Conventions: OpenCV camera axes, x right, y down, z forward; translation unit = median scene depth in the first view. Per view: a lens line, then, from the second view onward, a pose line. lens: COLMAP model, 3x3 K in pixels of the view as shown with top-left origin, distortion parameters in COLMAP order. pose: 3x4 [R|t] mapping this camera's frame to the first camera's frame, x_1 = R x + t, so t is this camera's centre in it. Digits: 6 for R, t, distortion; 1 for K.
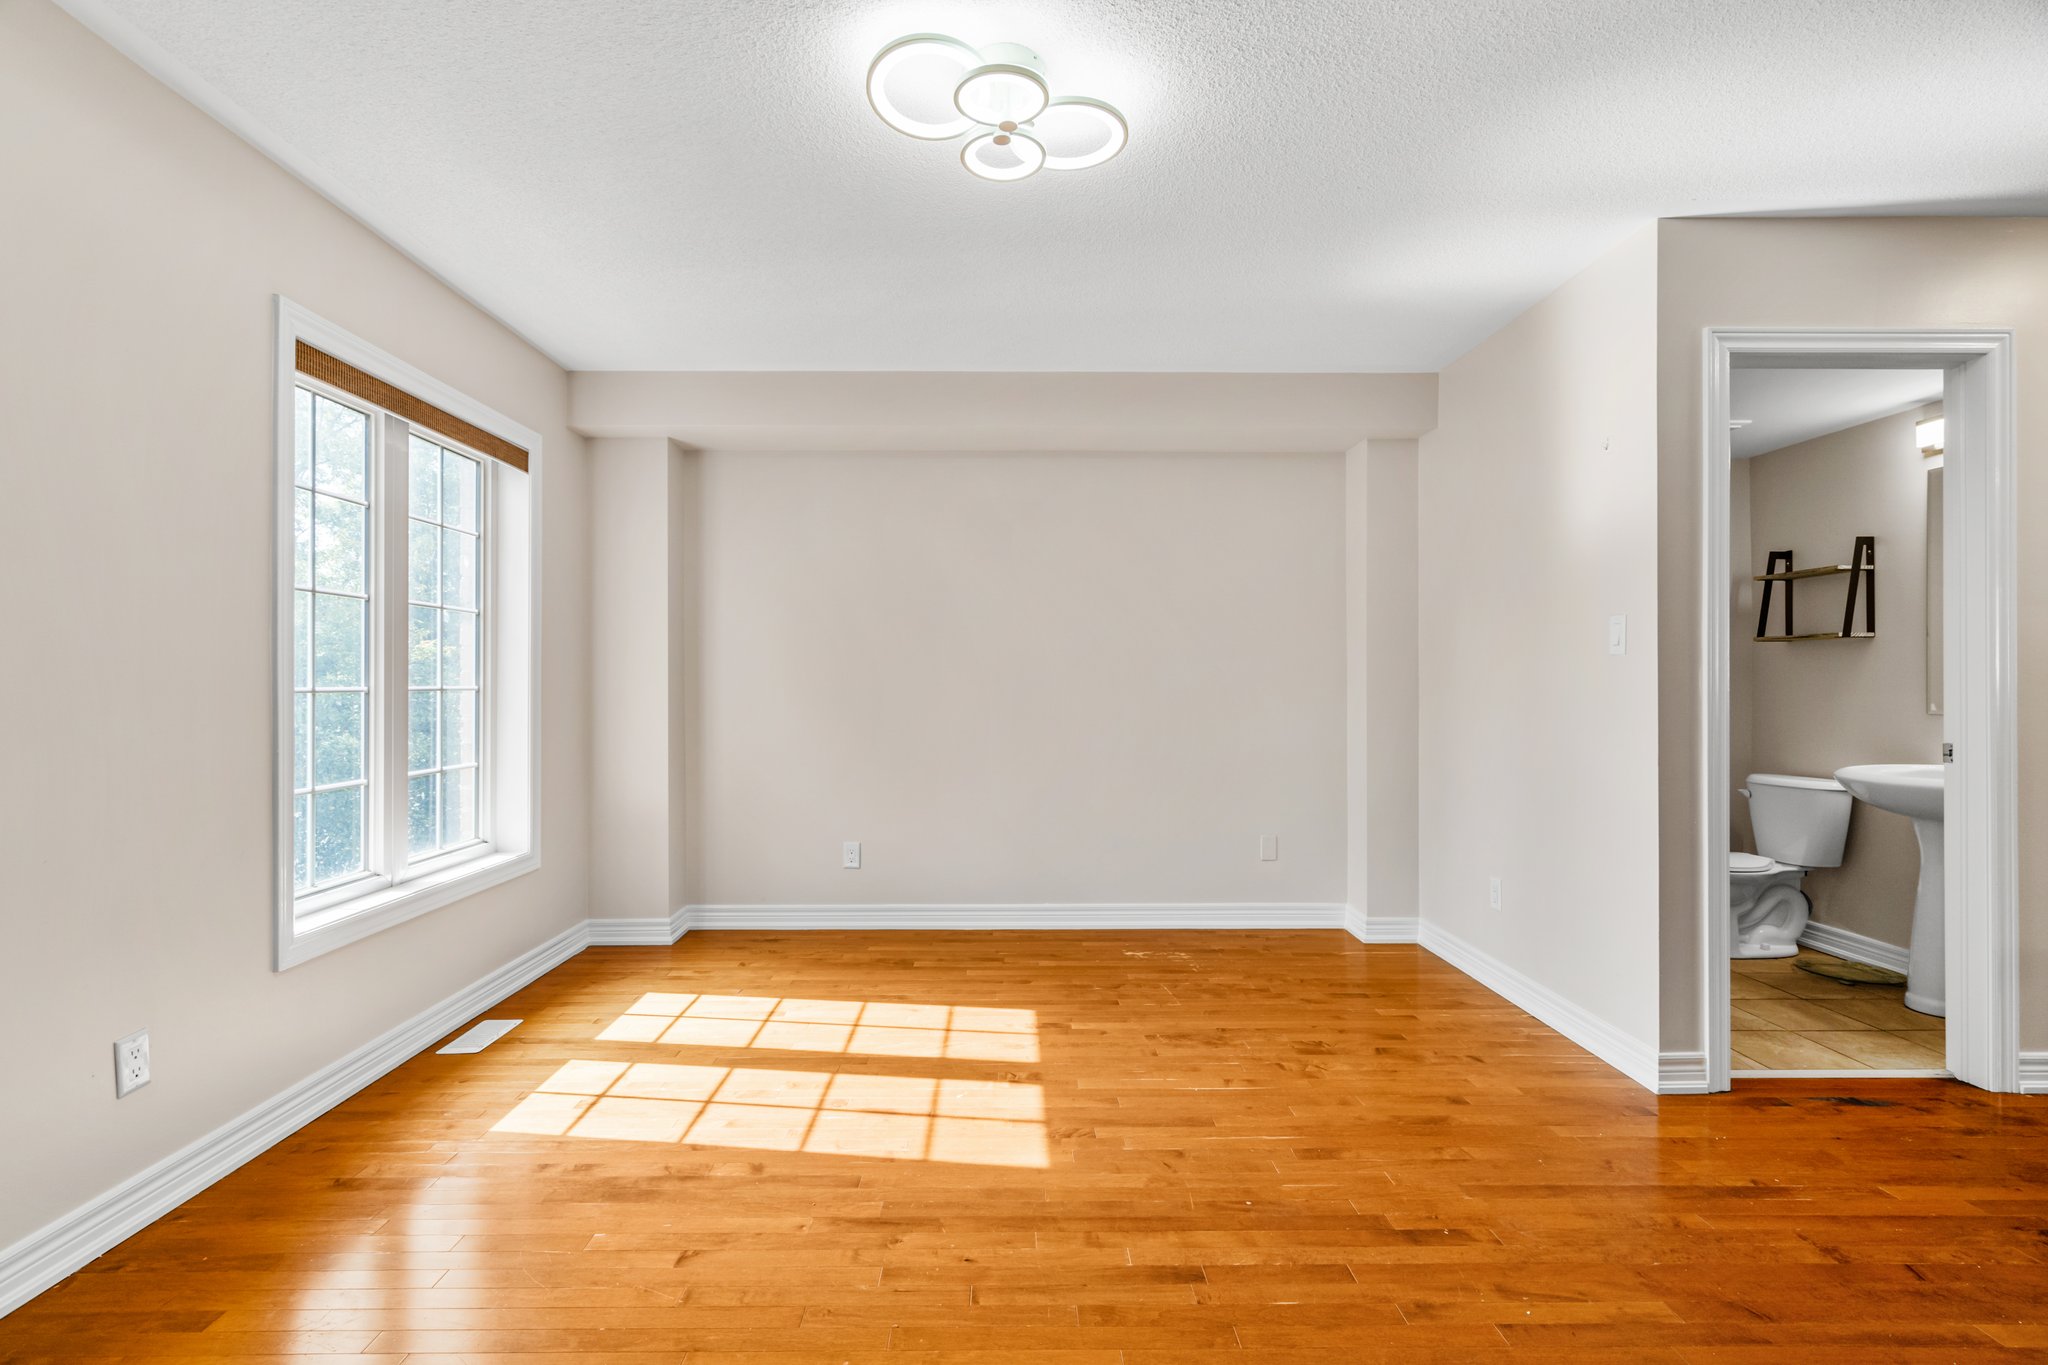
lens RADIAL K [[936.4, 0, 1008.5], [0, 936.4, 693.0], [0, 0, 1]] dist [-0.006268, 0.004019]
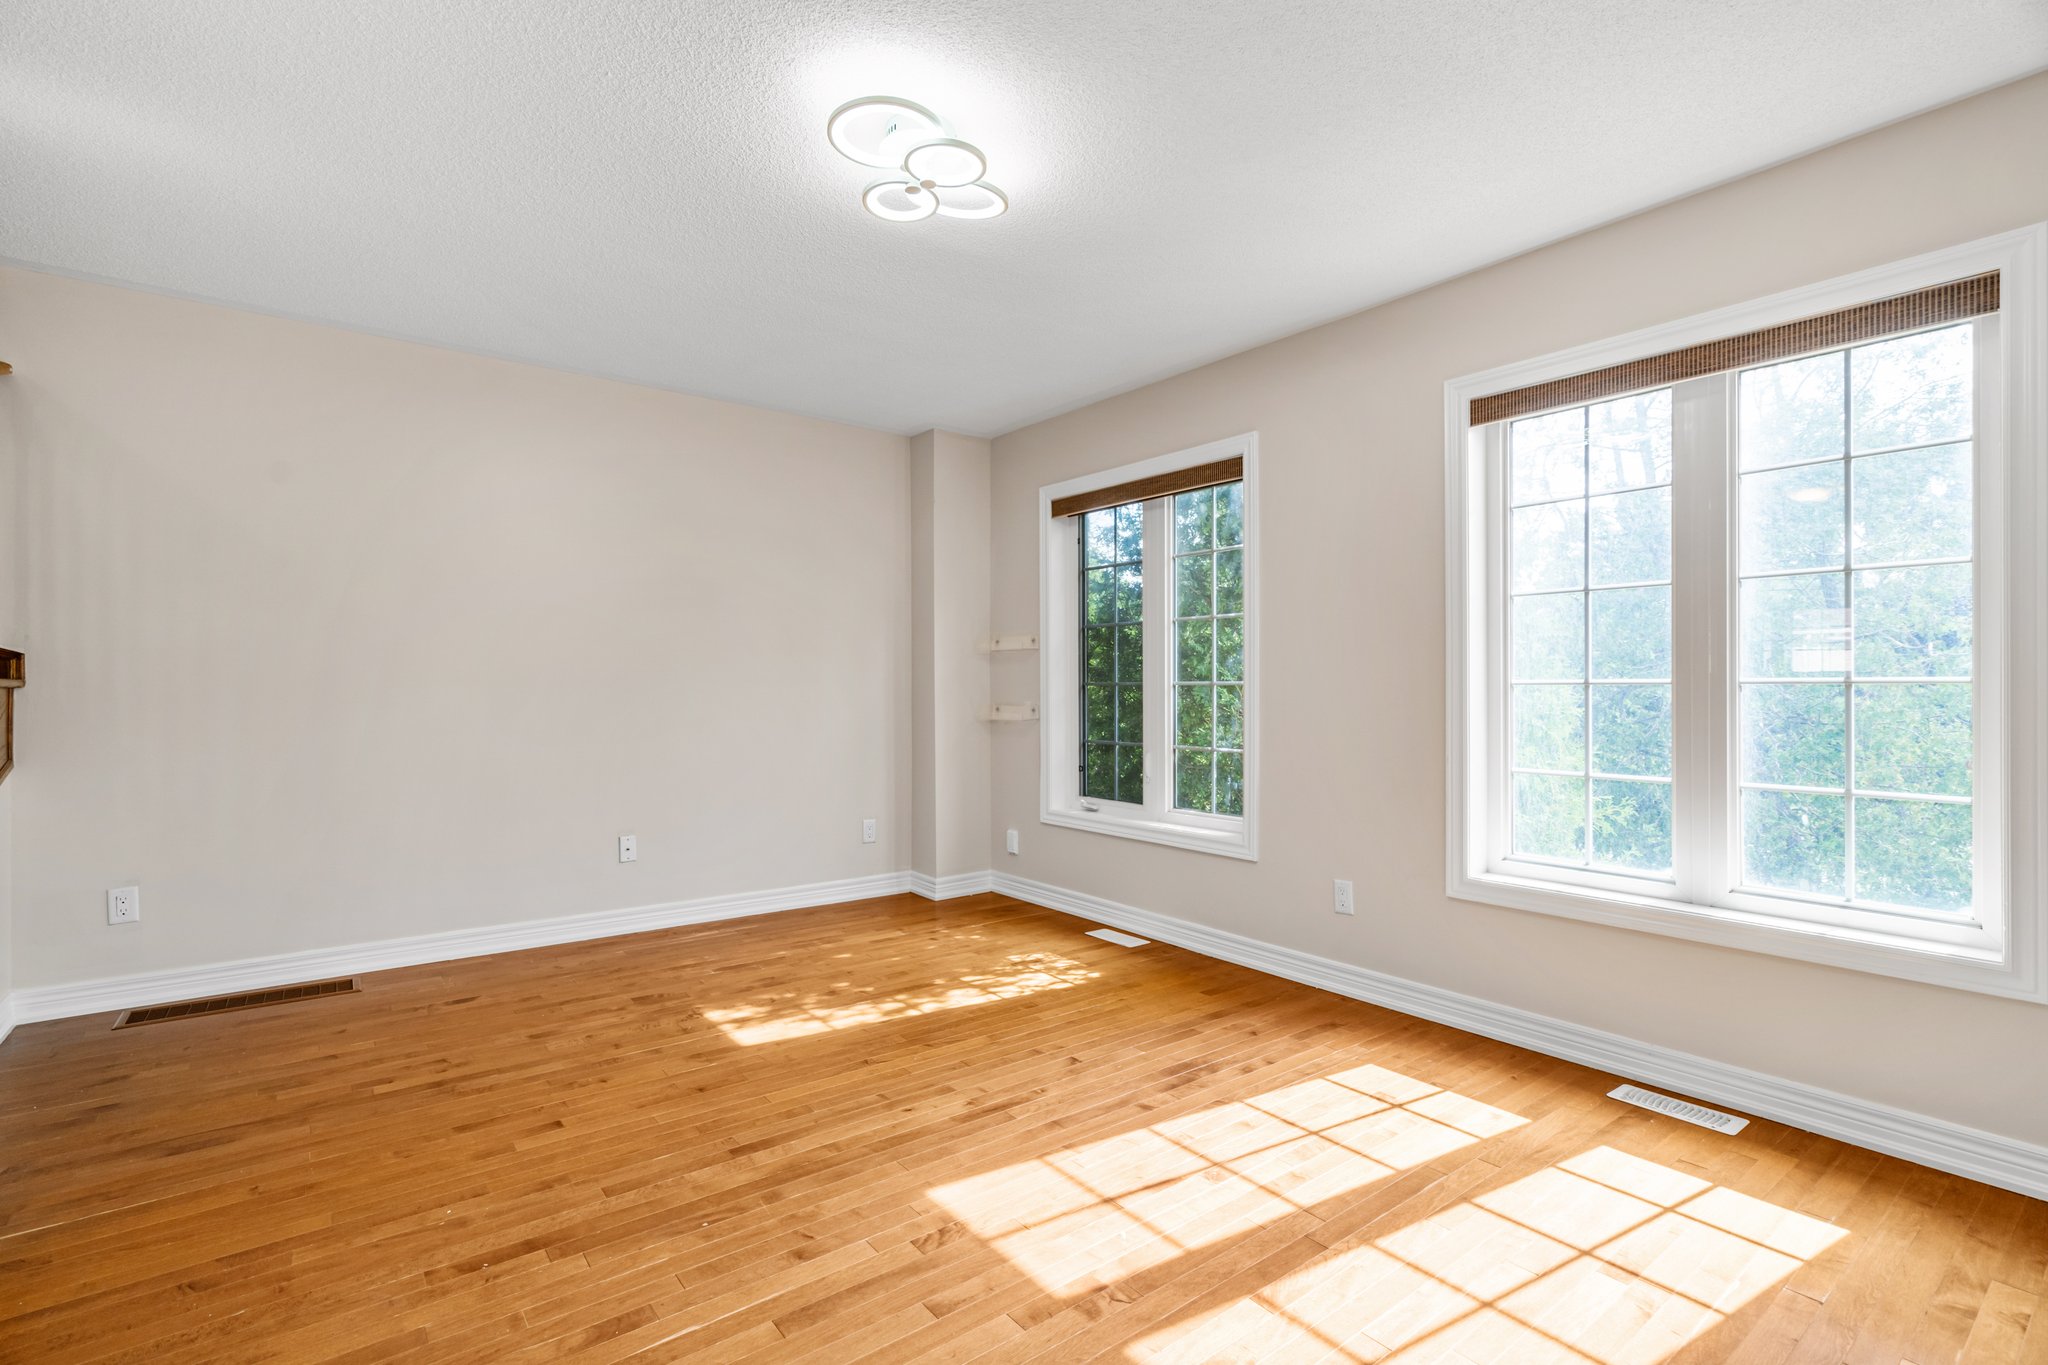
lens RADIAL K [[939.4, 0, 1002.2], [0, 939.4, 689.5], [0, 0, 1]] dist [-0.003633, 0.000622]
pose [[-0.801858, -0.000690, -0.597515, 0.368914], [-0.007648, 0.999929, 0.009108, 0.000796], [0.597466, 0.011873, -0.801806, 1.224773]]
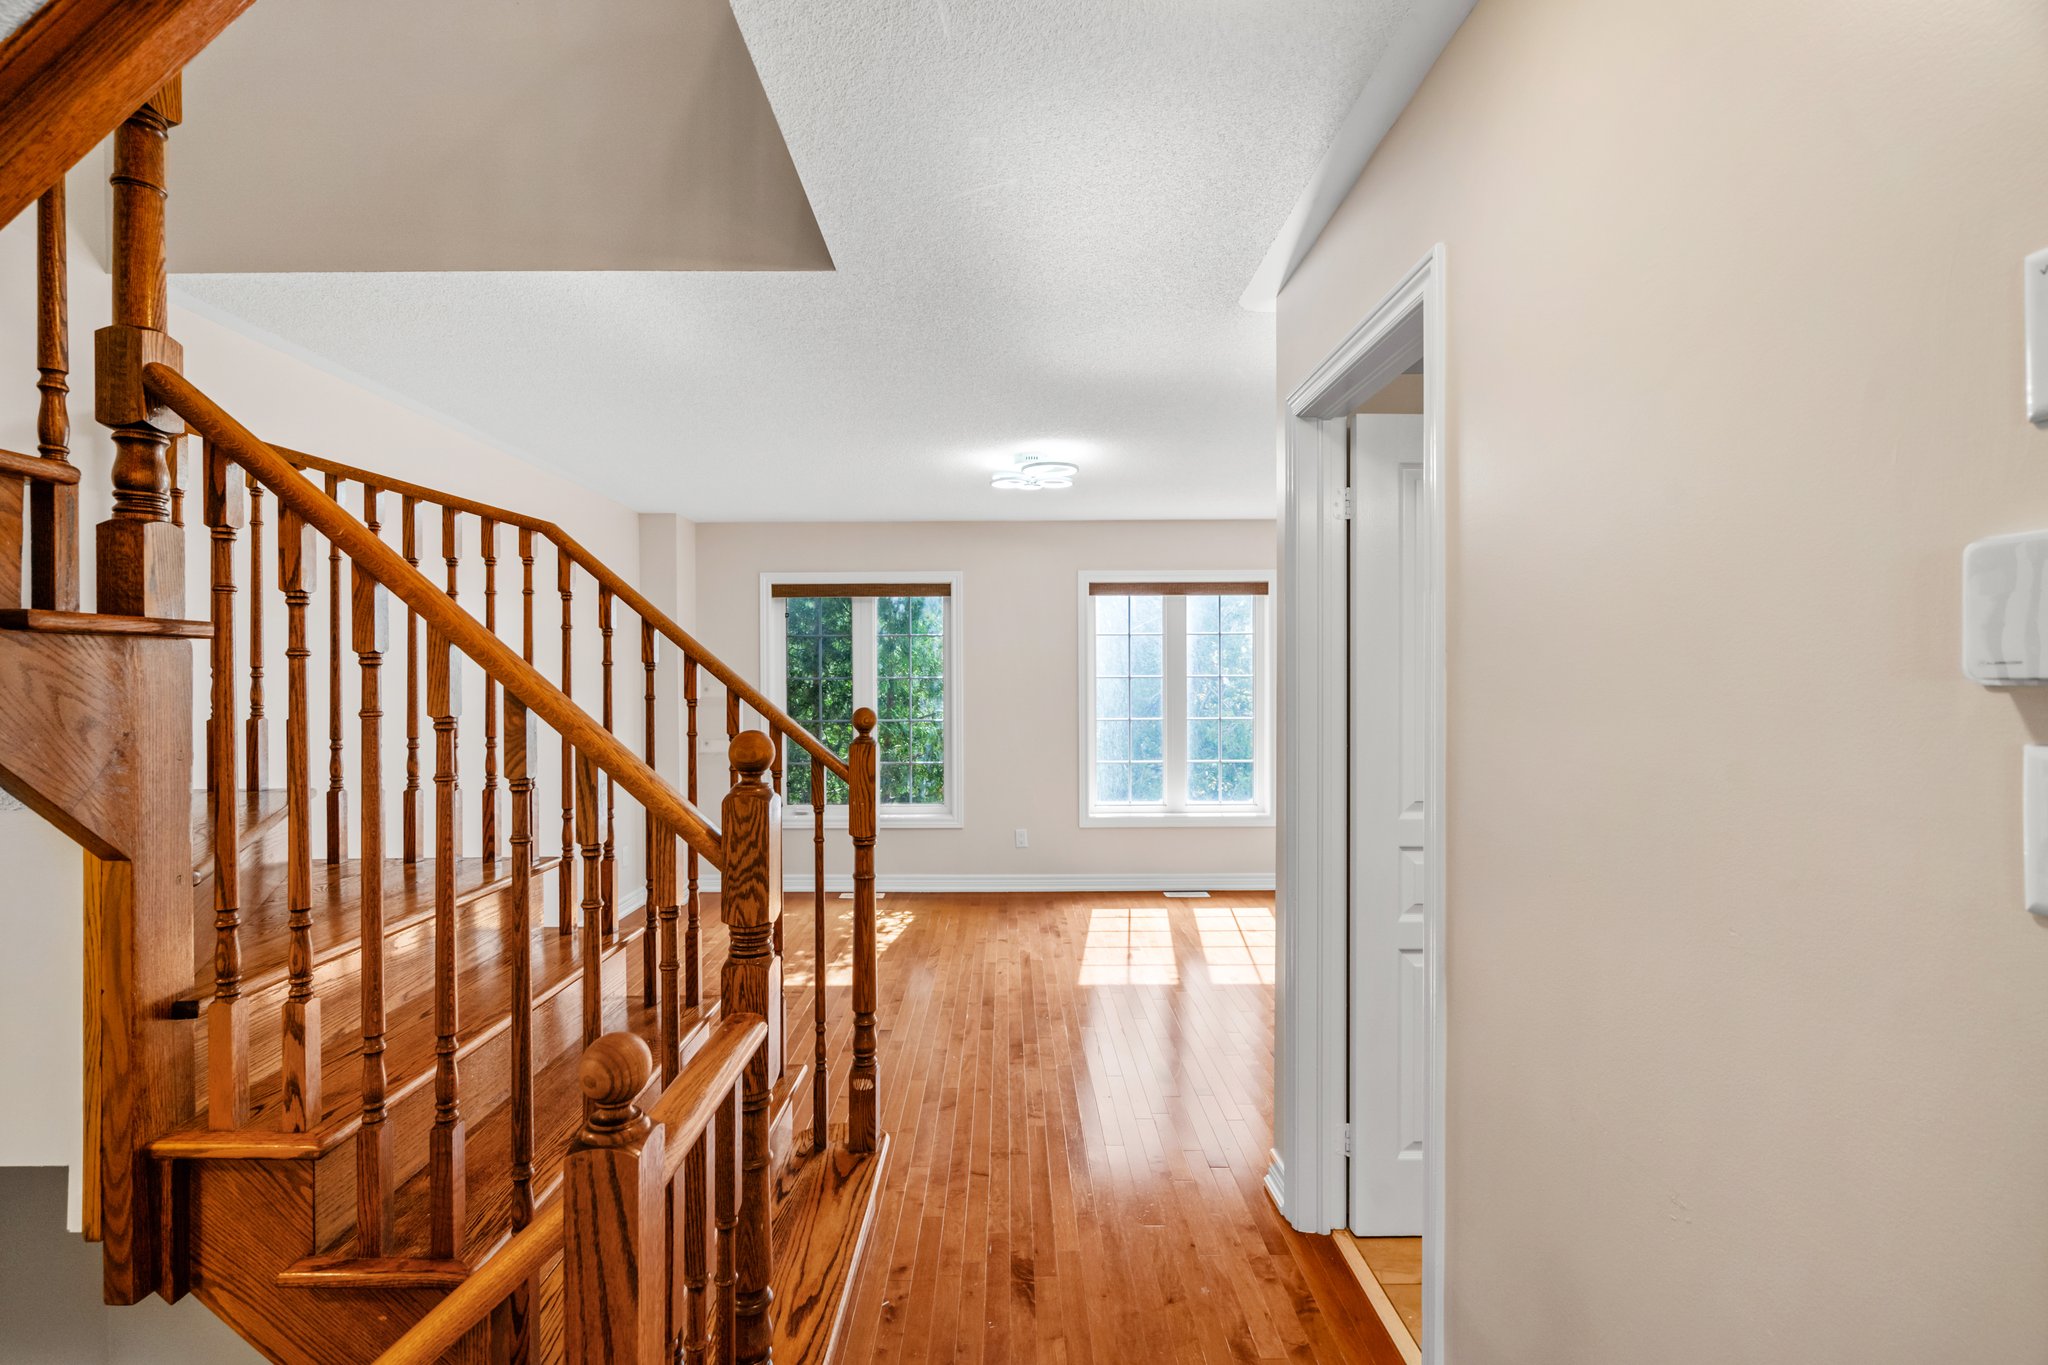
lens RADIAL K [[950.9, 0, 1003.7], [0, 950.9, 680.9], [0, 0, 1]] dist [-0.000700, 0.000302]
pose [[-0.010693, 0.004099, -0.999934, 1.390129], [-0.005114, 0.999978, 0.004154, -0.091782], [0.999930, 0.005158, -0.010672, 0.592065]]
